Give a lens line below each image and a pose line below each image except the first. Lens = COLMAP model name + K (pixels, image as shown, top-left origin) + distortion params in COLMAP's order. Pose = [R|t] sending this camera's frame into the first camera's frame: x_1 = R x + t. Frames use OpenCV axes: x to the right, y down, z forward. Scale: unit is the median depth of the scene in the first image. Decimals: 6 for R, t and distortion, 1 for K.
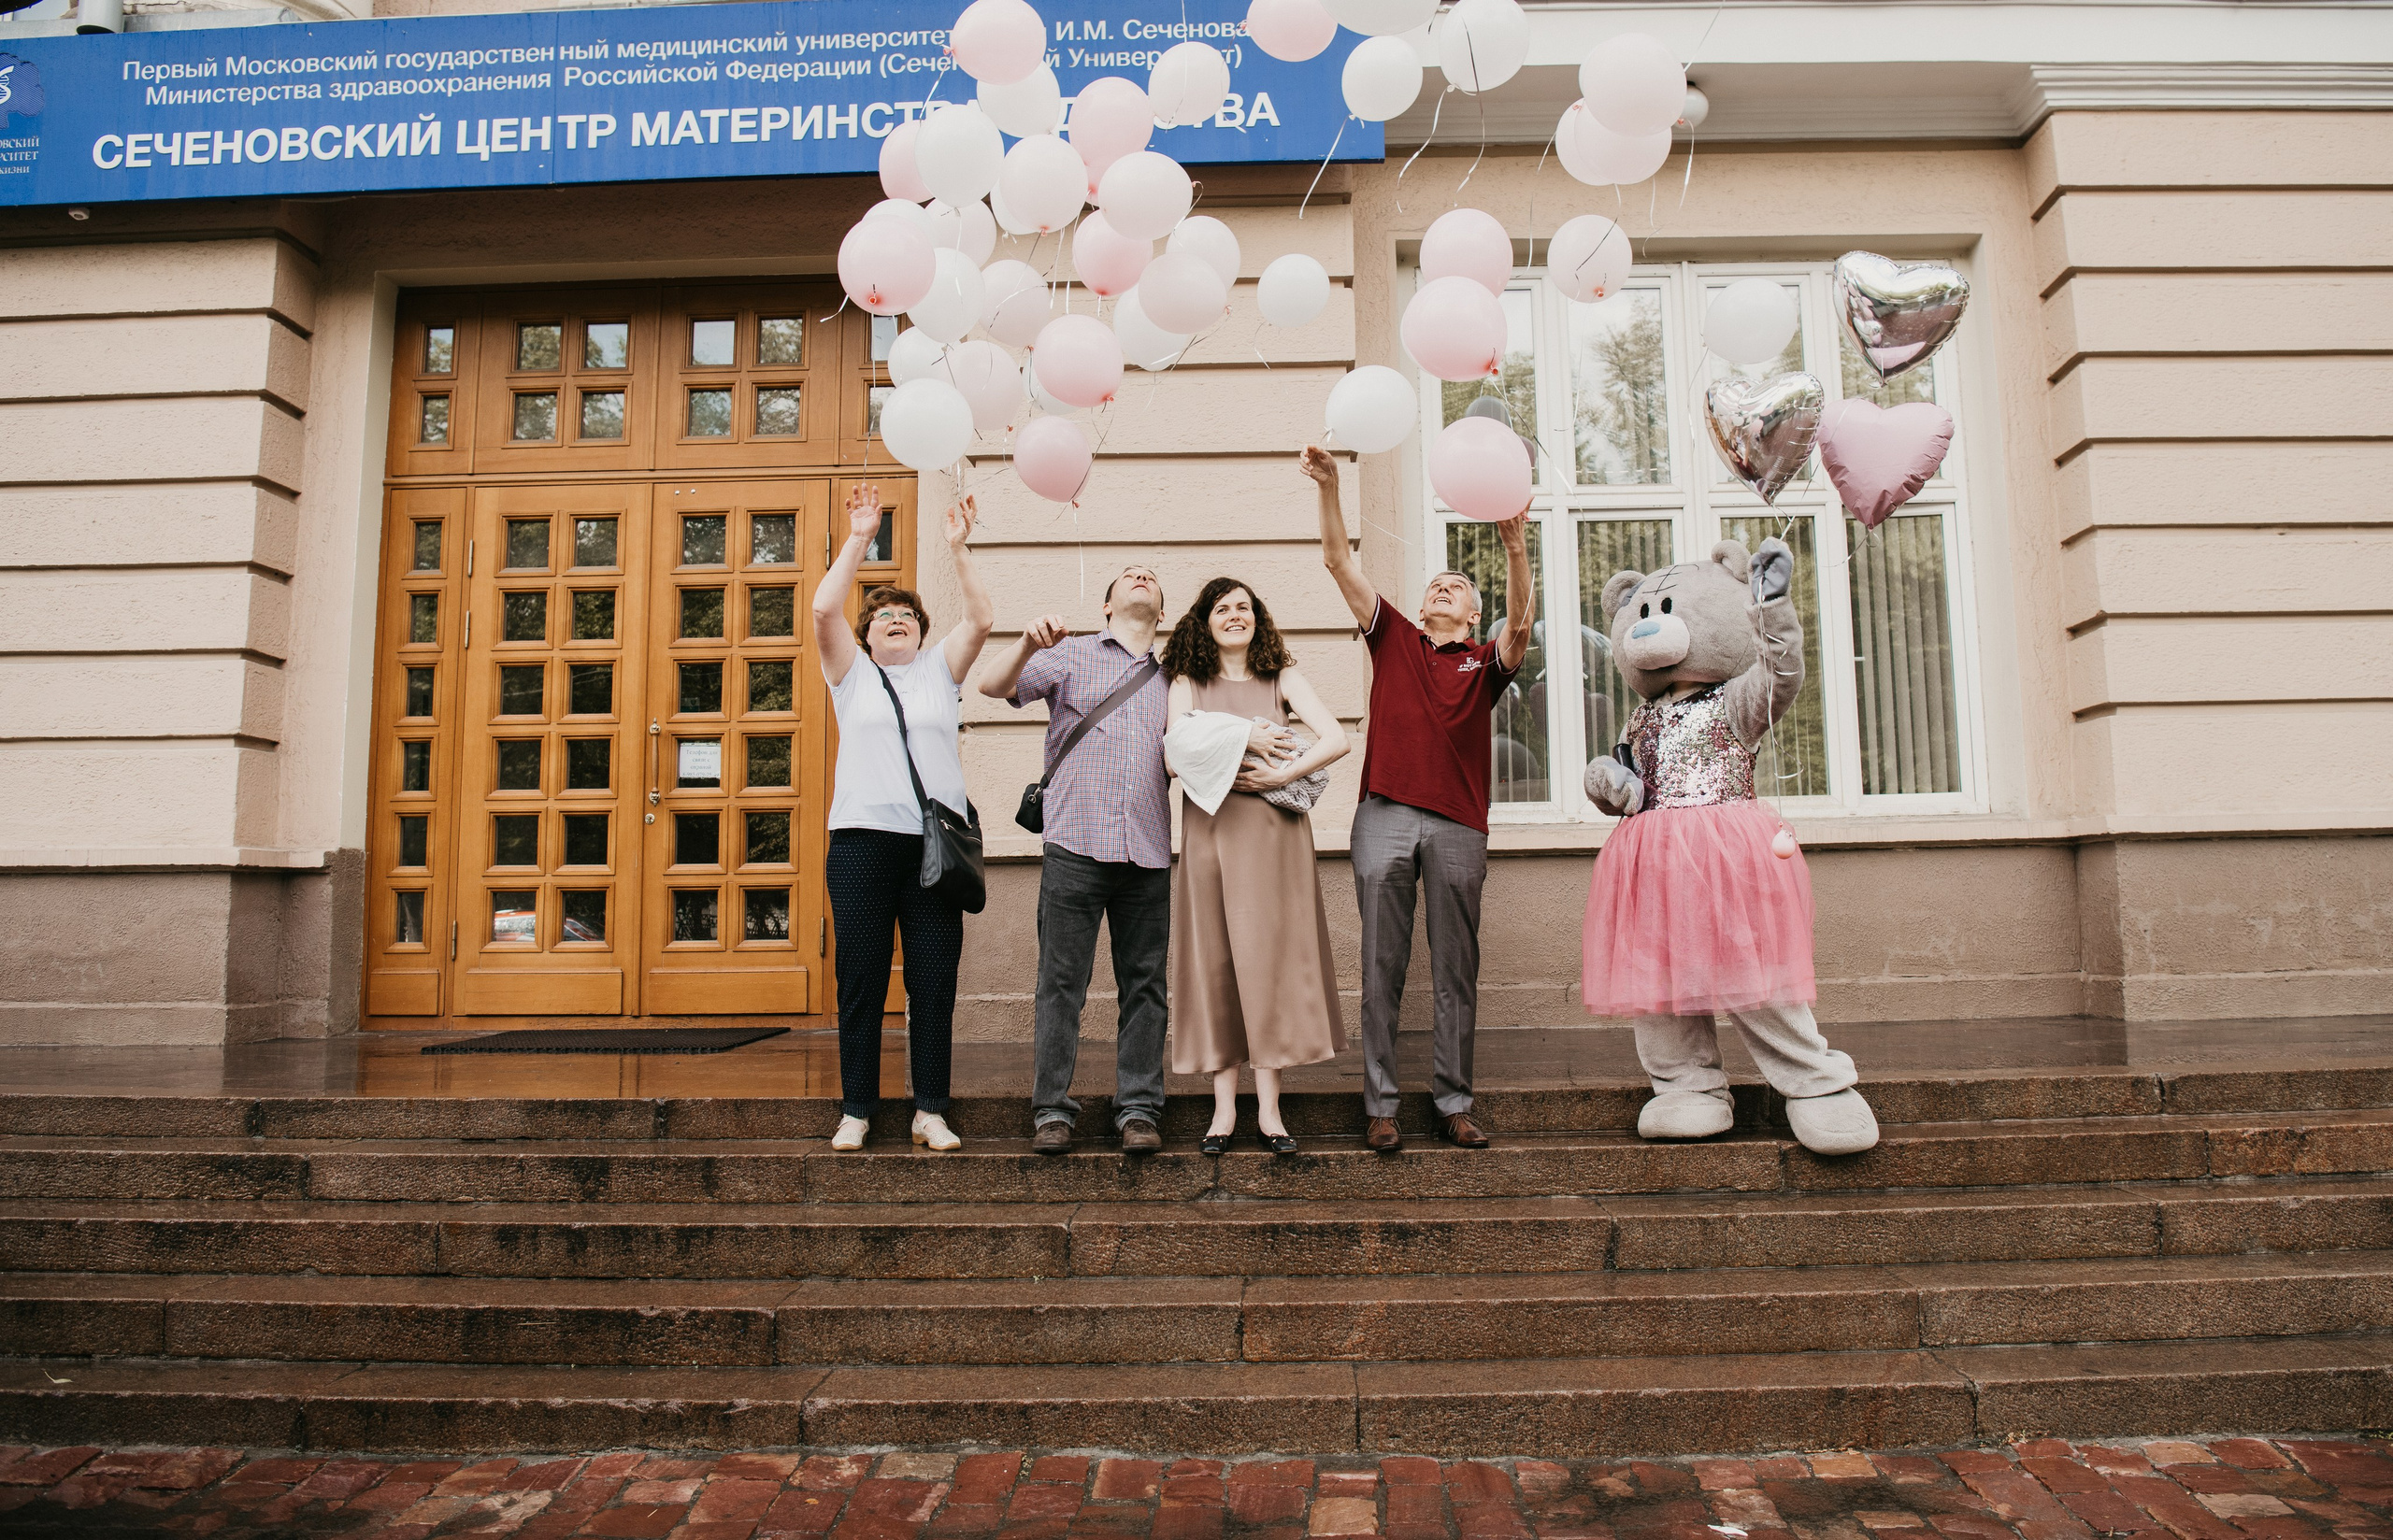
lens RADIAL K [[1896.4, 0, 1267.9], [0, 1896.4, 715.8], [0, 0, 1]] dist [-0.084107, 0.018548]
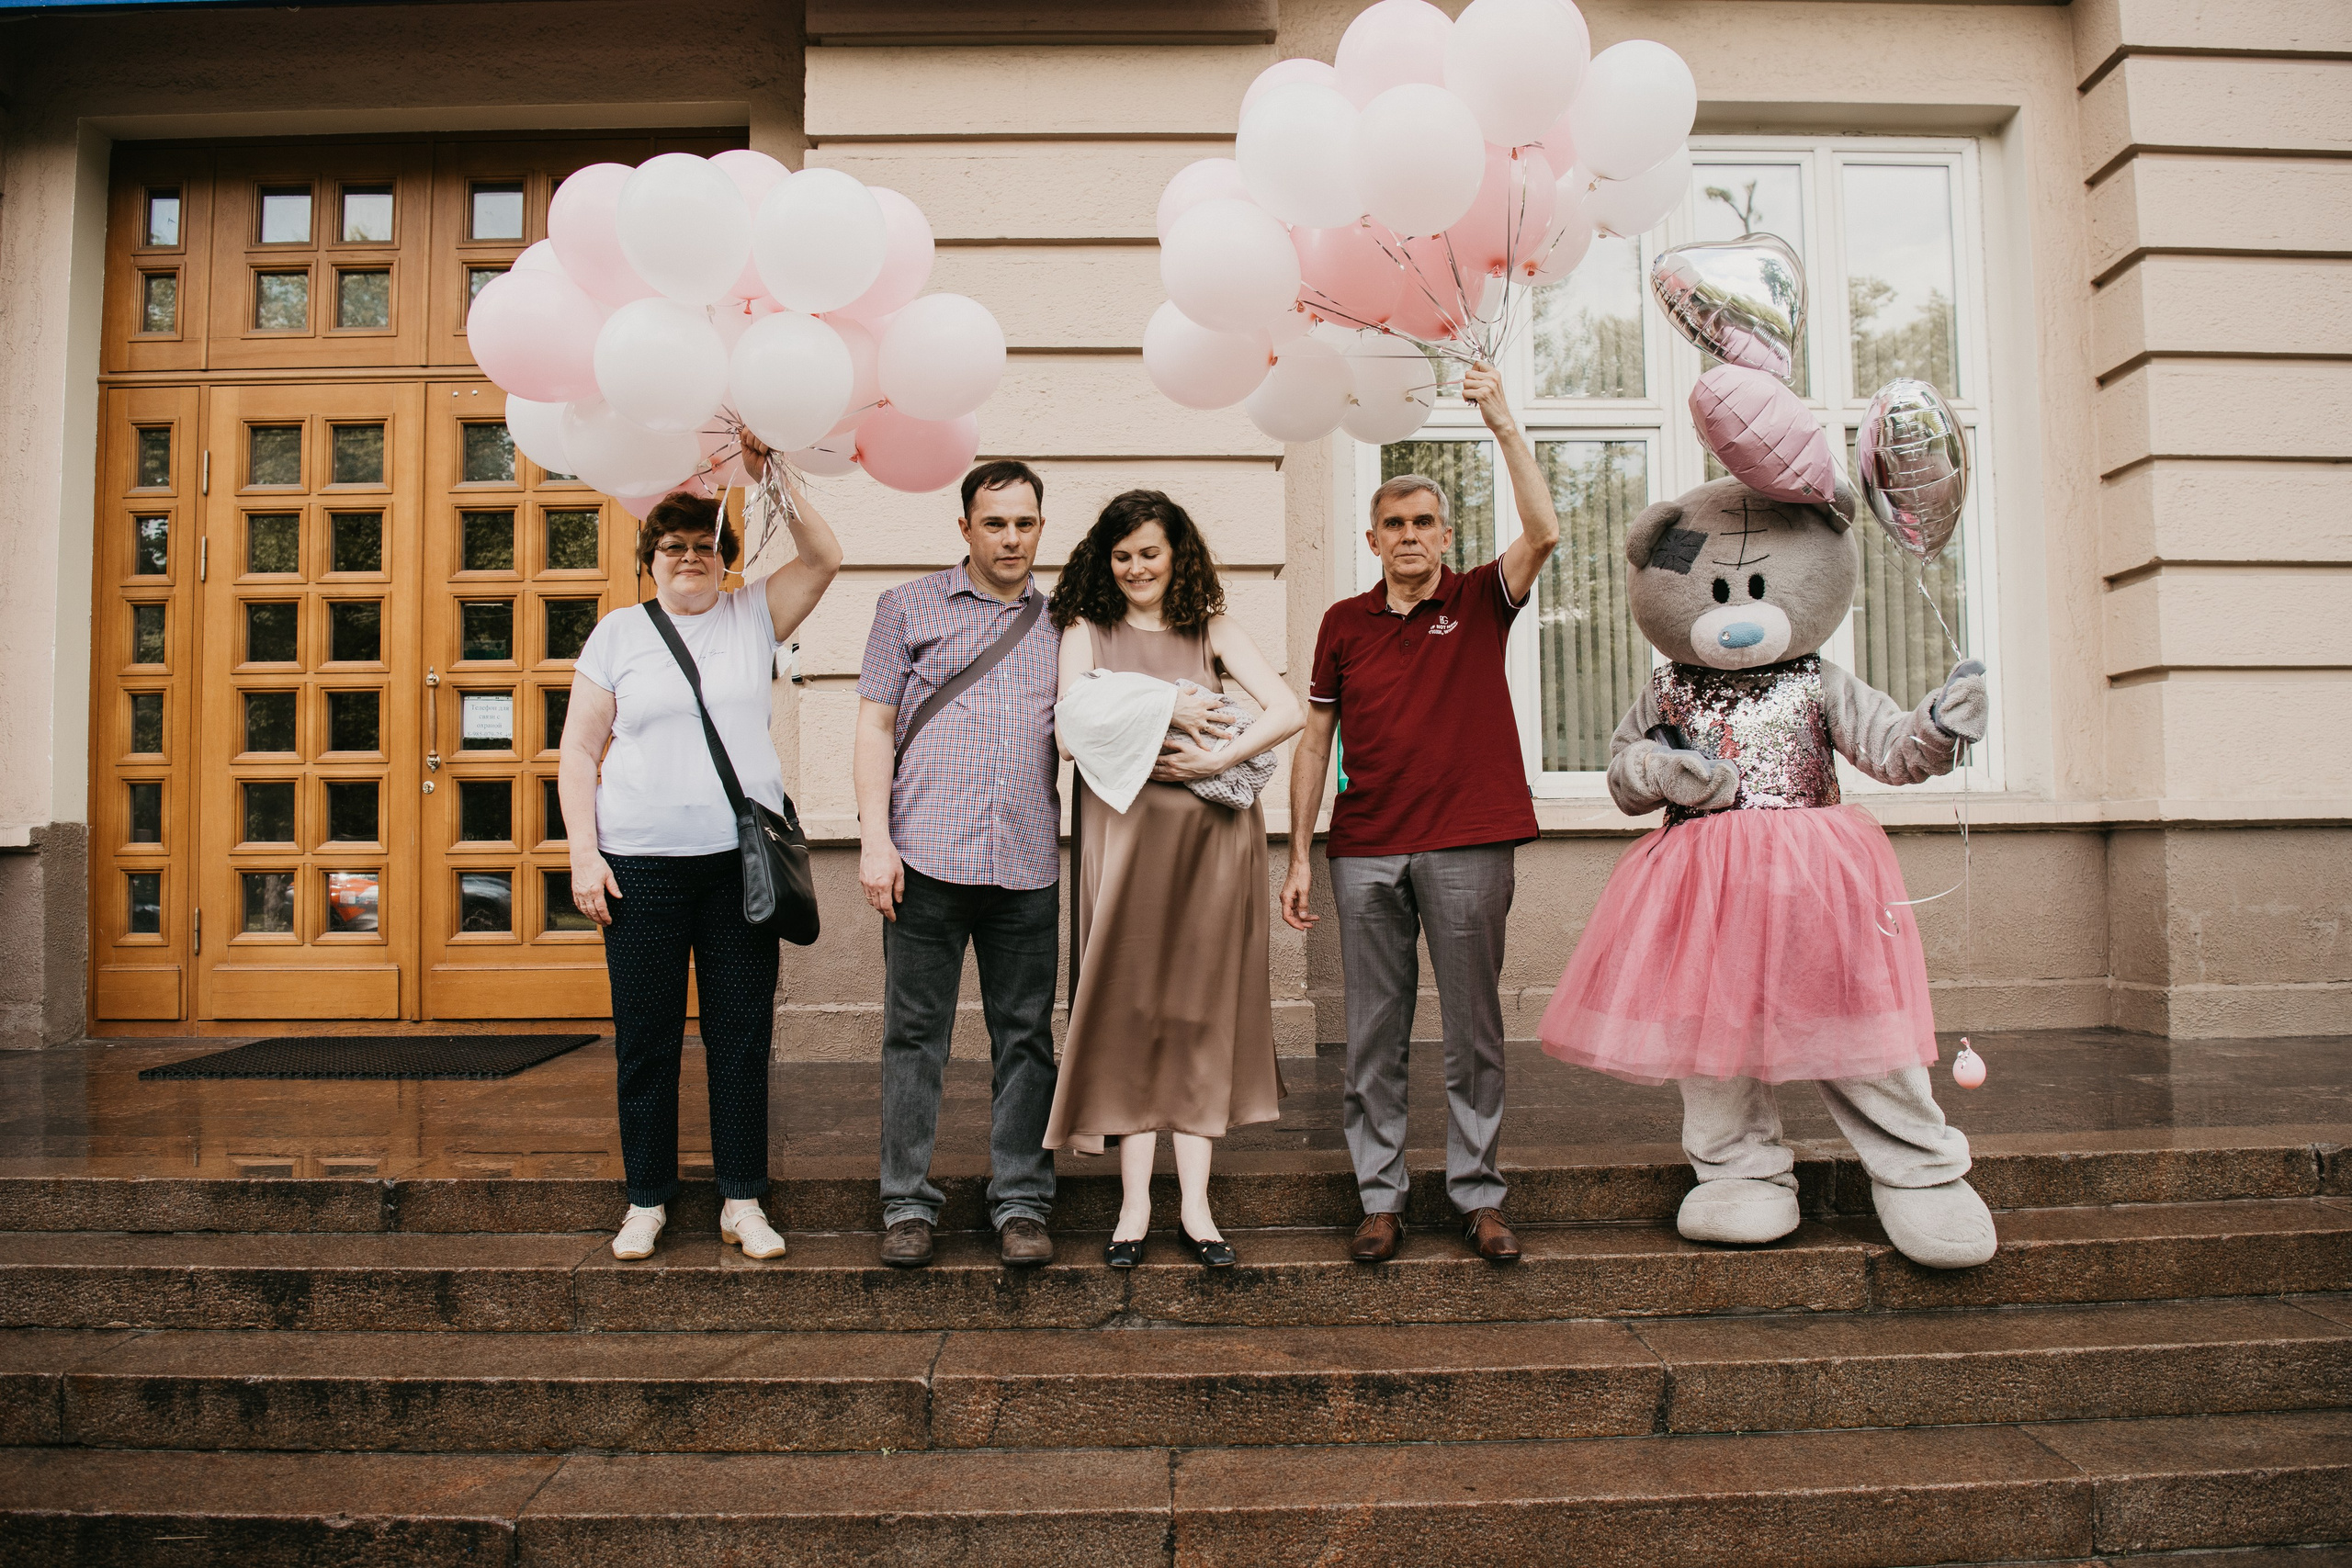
lens RADIAL K [[1706.0, 0, 1178.8], [0, 1706.0, 792.3], [0, 0, 1]] dist [-0.080492, 0.021525]
pose [[0.999241, 0.005641, 0.038550, -0.025351], [-0.008810, 0.996548, 0.082549, -0.008136], [-0.037951, -0.082826, 0.995841, 0.258951]]
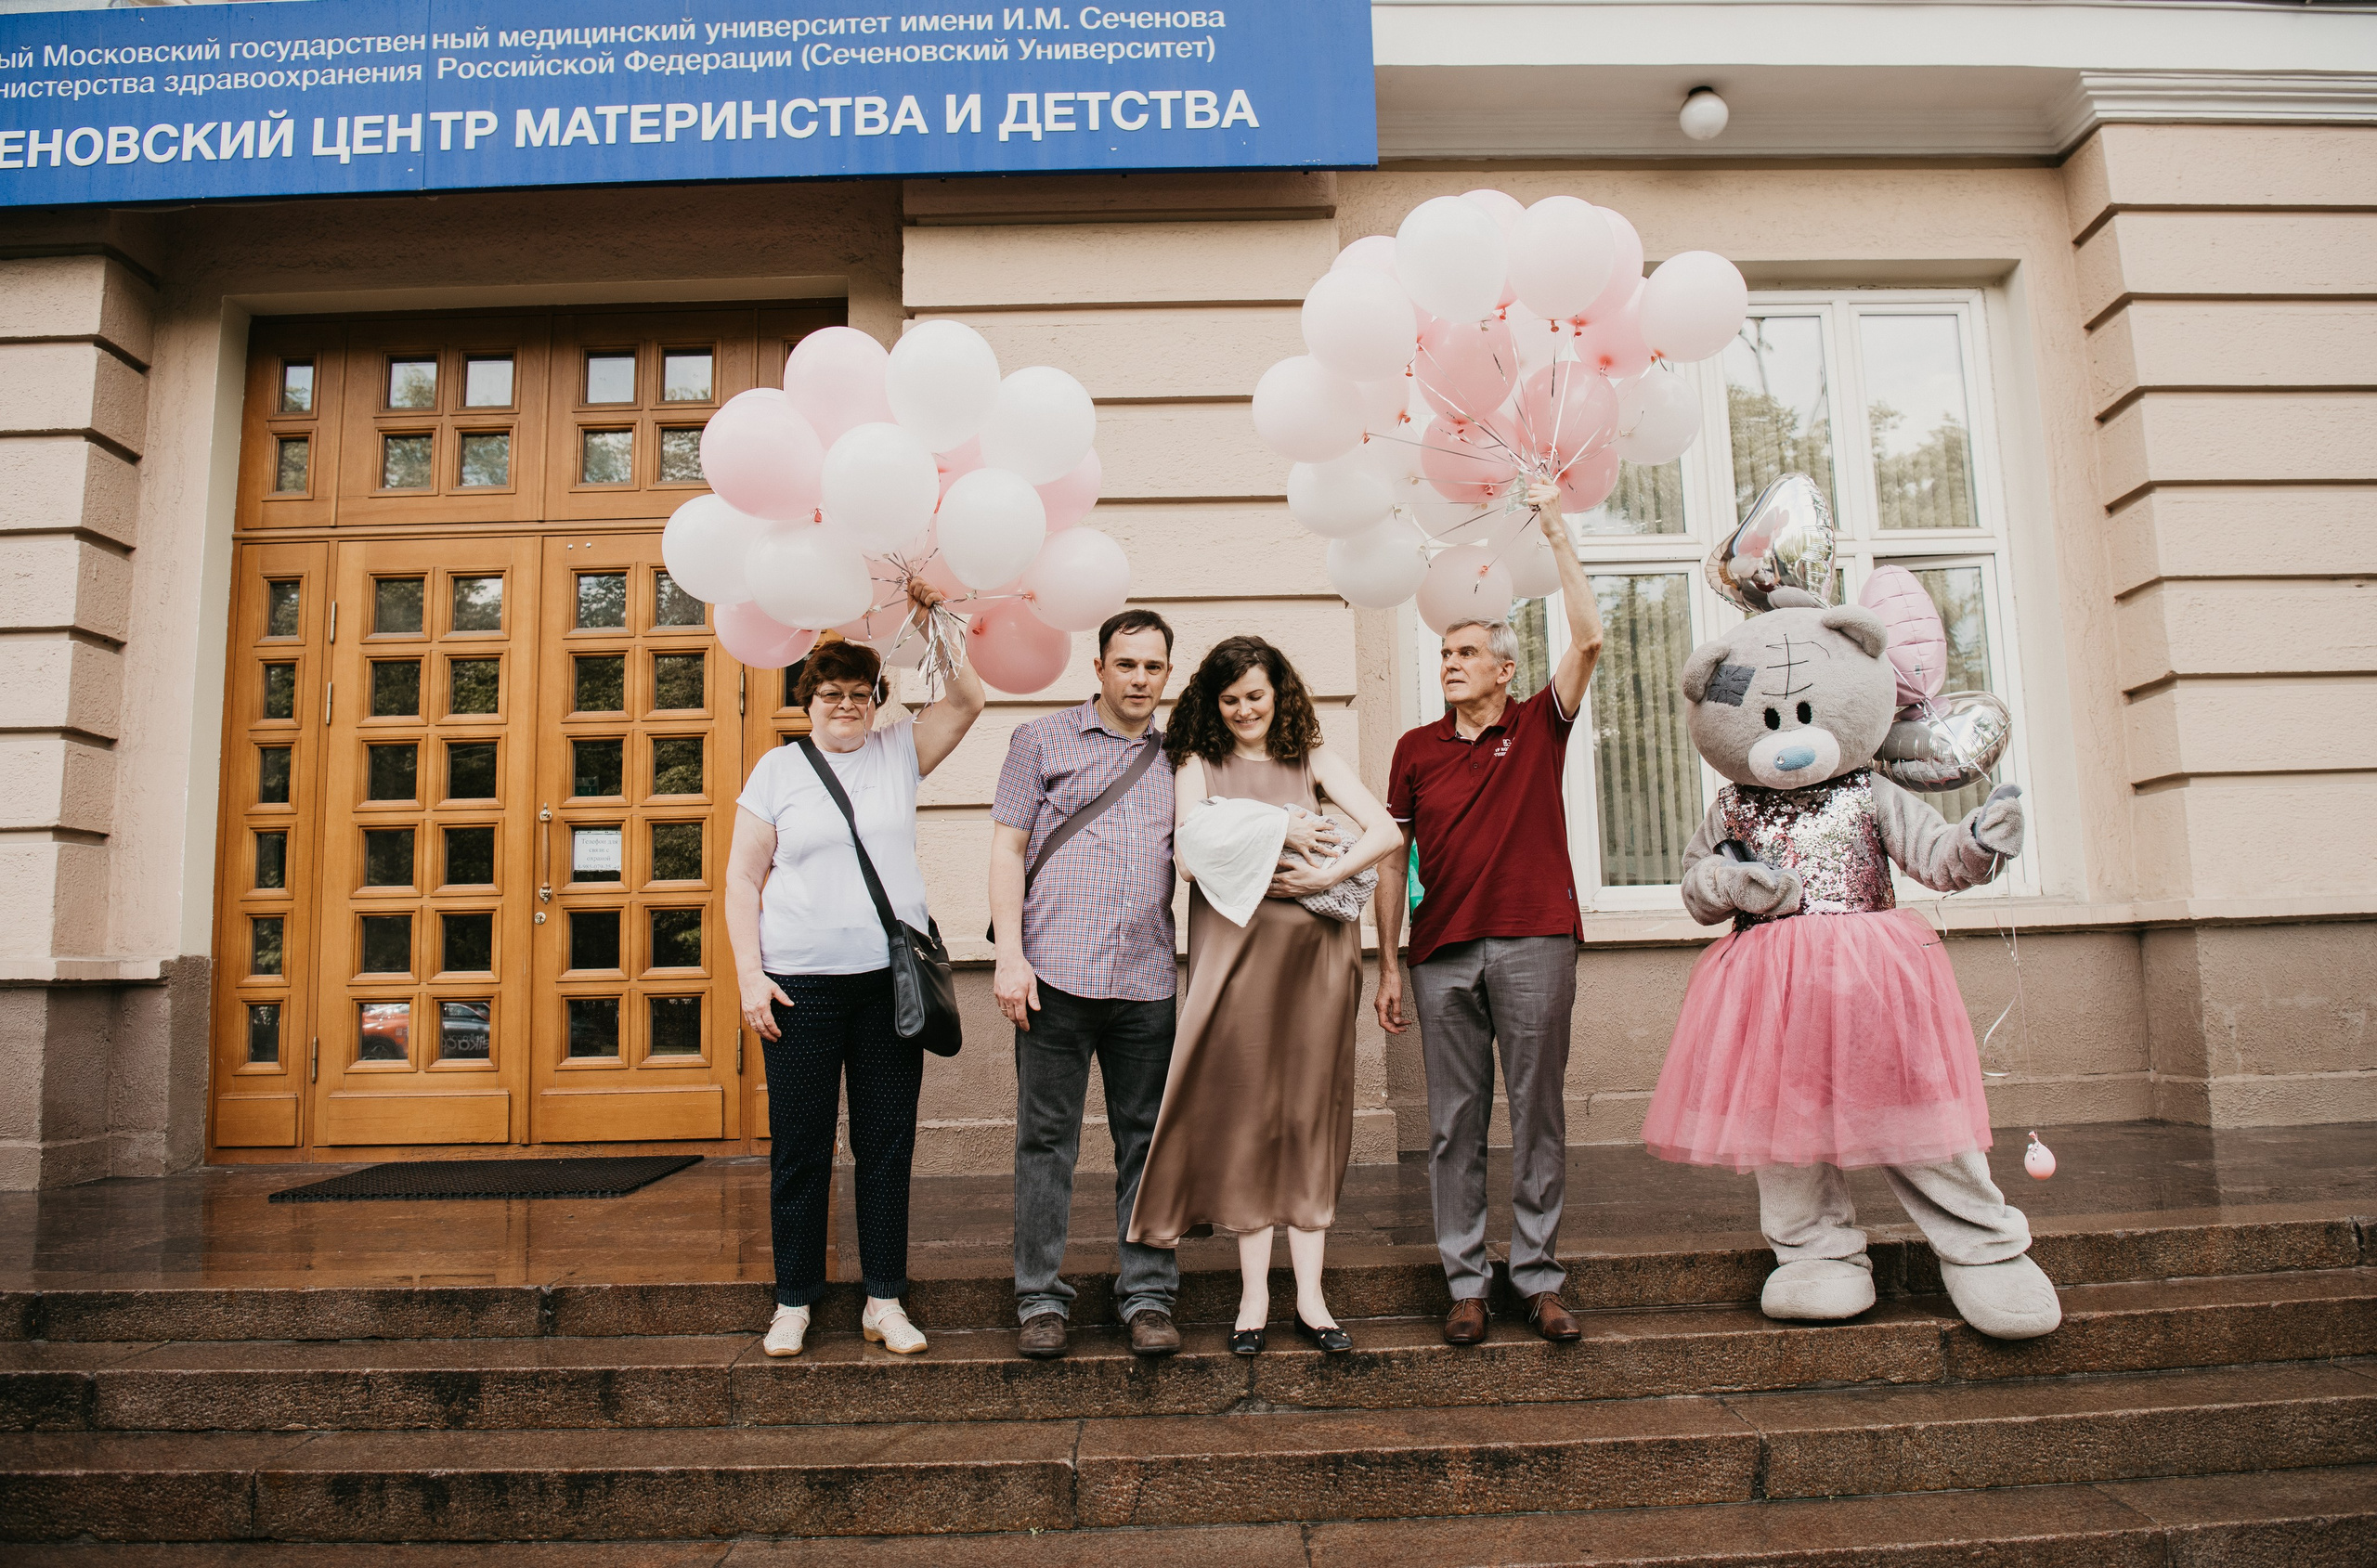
lens RADIAL K [[1724.1, 0, 1197.4], [0, 1724.1, 760.1], [0, 0, 1]] dist [-0.080492, 0.021525]
pose [[0.999180, -0.007587, 0.039770, -0.057462], [0.007983, 0.999920, -0.009804, -0.009199], [-0.039693, 0.010114, 0.999161, 0.207108]]
